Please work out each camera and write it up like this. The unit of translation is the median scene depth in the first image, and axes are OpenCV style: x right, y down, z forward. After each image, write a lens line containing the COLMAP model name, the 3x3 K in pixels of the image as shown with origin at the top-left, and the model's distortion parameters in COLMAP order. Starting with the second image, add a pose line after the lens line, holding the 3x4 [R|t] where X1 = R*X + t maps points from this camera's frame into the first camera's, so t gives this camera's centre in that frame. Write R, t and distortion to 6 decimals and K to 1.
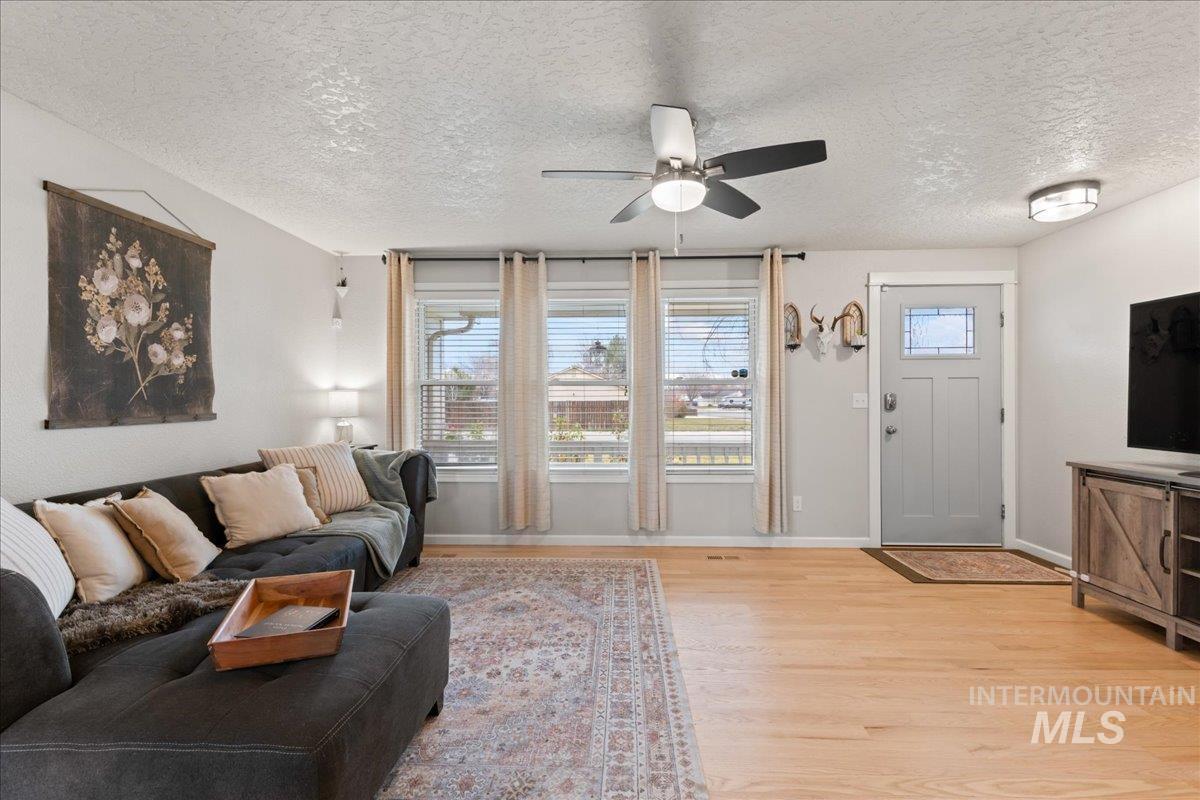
lens RADIAL K [[511.4, 0, 604.0], [0, 511.4, 402.8], [0, 0, 1]] dist [0.016484, -0.011207]
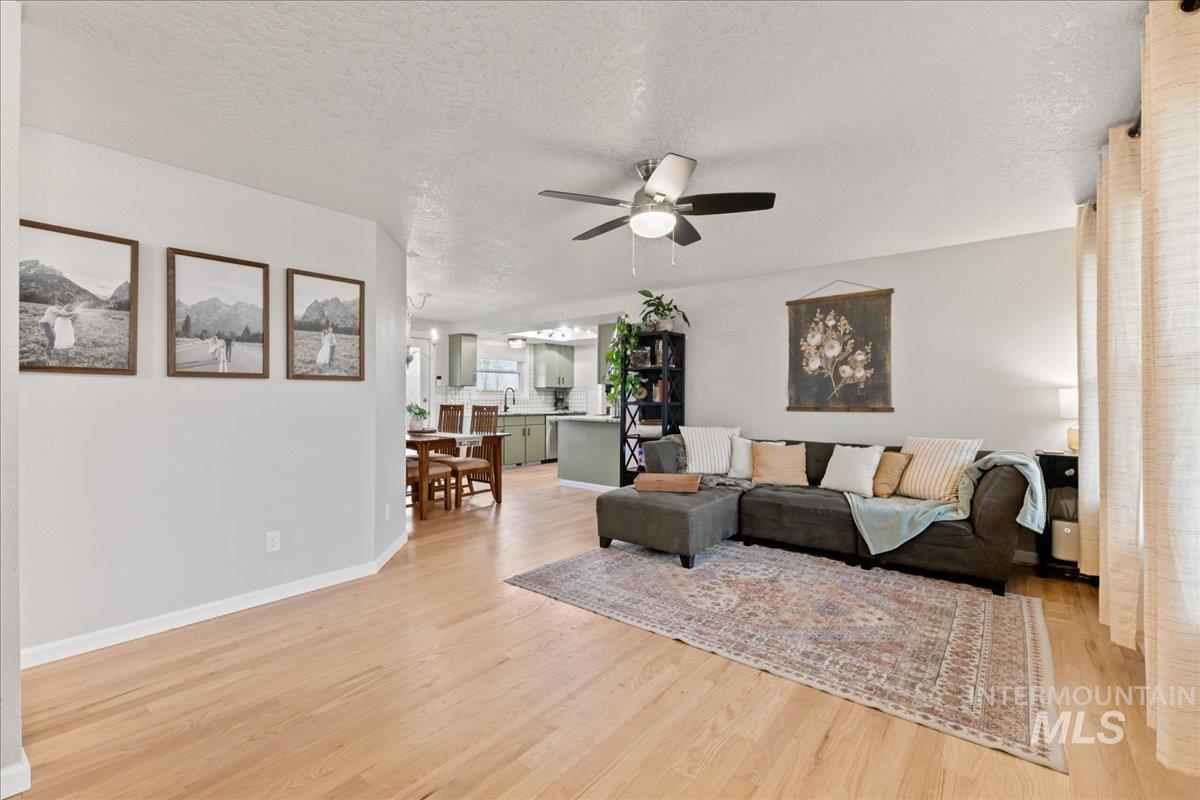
lens RADIAL K [[509.2, 0, 604.4], [0, 509.2, 398.0], [0, 0, 1]] dist [0.013896, -0.010853]
pose [[-0.595845, 0.002469, -0.803096, 0.844808], [-0.004653, 0.999968, 0.006526, -0.011205], [0.803086, 0.007625, -0.595814, 1.183845]]
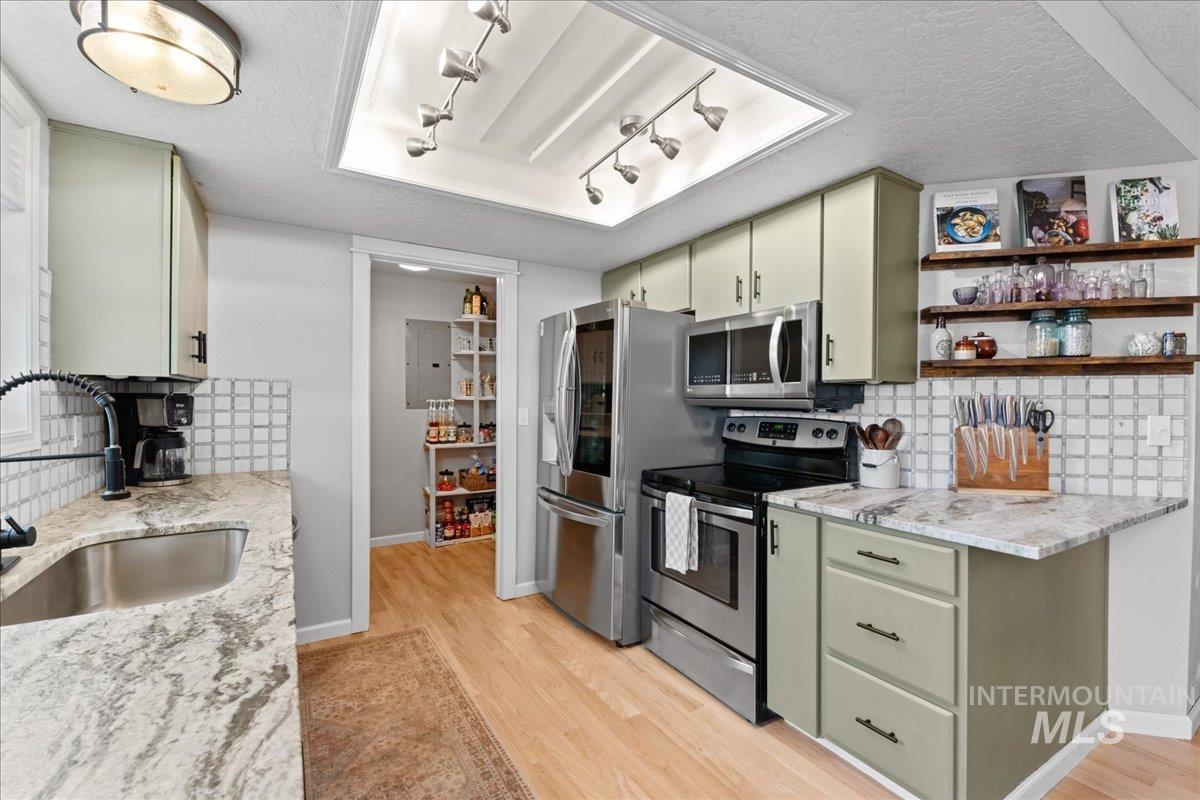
lens RADIAL K [[511.4, 0, 604.0], [0, 511.4, 402.8], [0, 0, 1]] dist [0.016484, -0.011207]
pose [[0.559998, 0.009603, -0.828438, -0.664889], [-0.008137, 0.999948, 0.006090, -0.031334], [0.828454, 0.003330, 0.560047, -0.890214]]
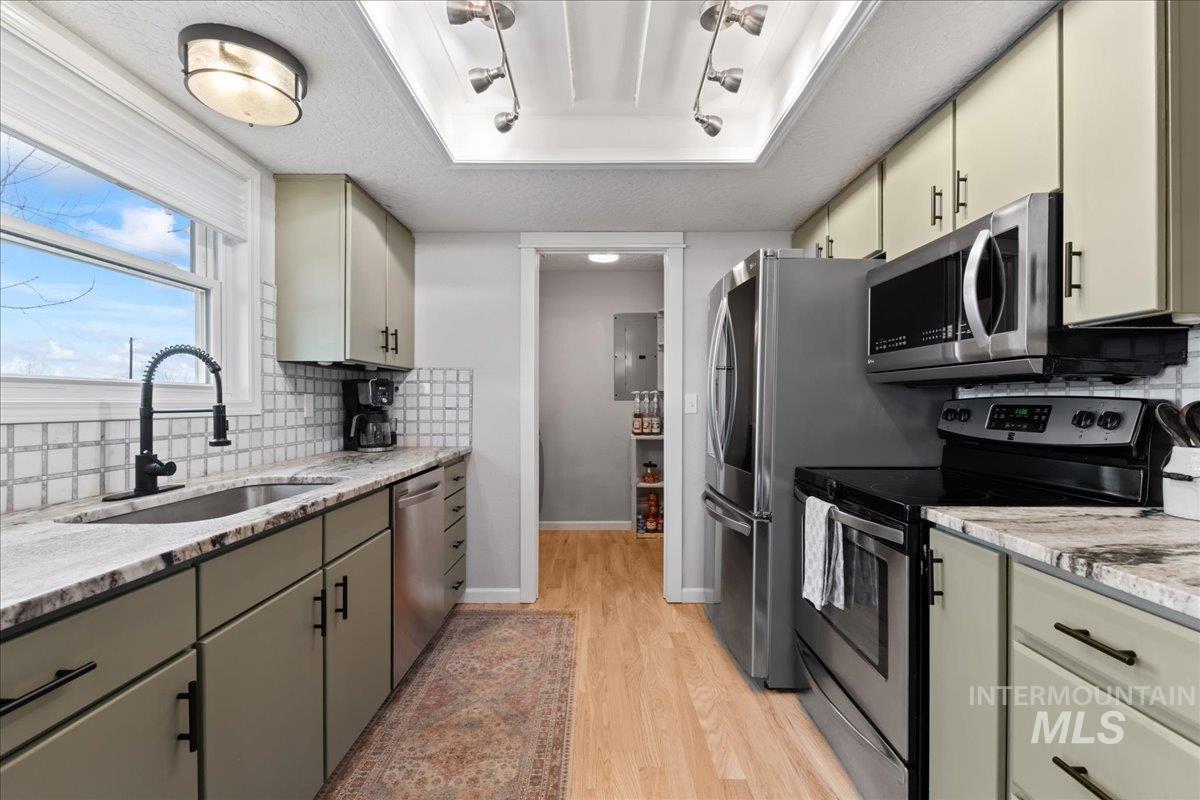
lens RADIAL K [[513.5, 0, 600.1], [0, 513.5, 402.4], [0, 0, 1]] dist [0.017571, -0.011553]
pose [[0.037512, 0.003448, -0.999290, -0.682548], [-0.003804, 0.999987, 0.003307, 0.002125], [0.999289, 0.003677, 0.037524, -0.629415]]
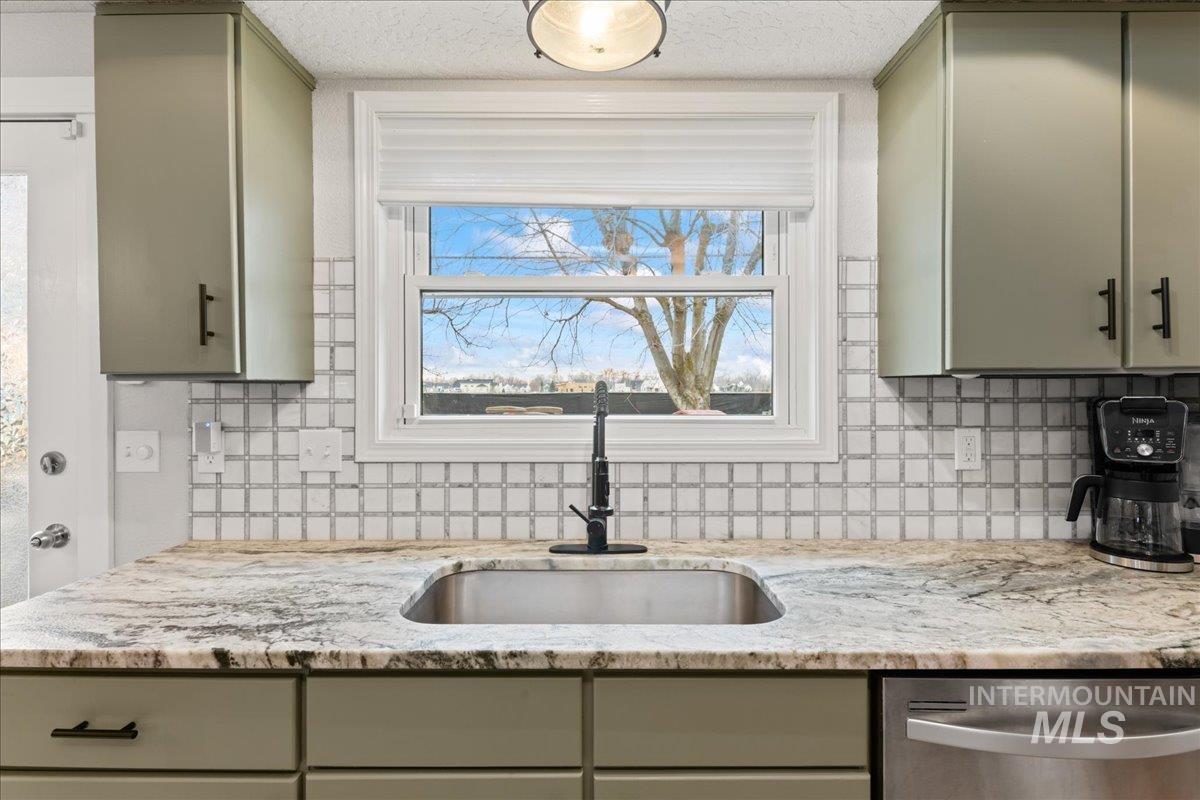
lens RADIAL K [[561.7, 0, 605.0], [0, 561.7, 389.4], [0, 0, 1]] dist [0.014576, -0.010026]
pose [[-0.999331, 0.004114, -0.036338, -1.185491], [0.004037, 0.999989, 0.002211, -0.044938], [0.036347, 0.002063, -0.999337, -0.569132]]
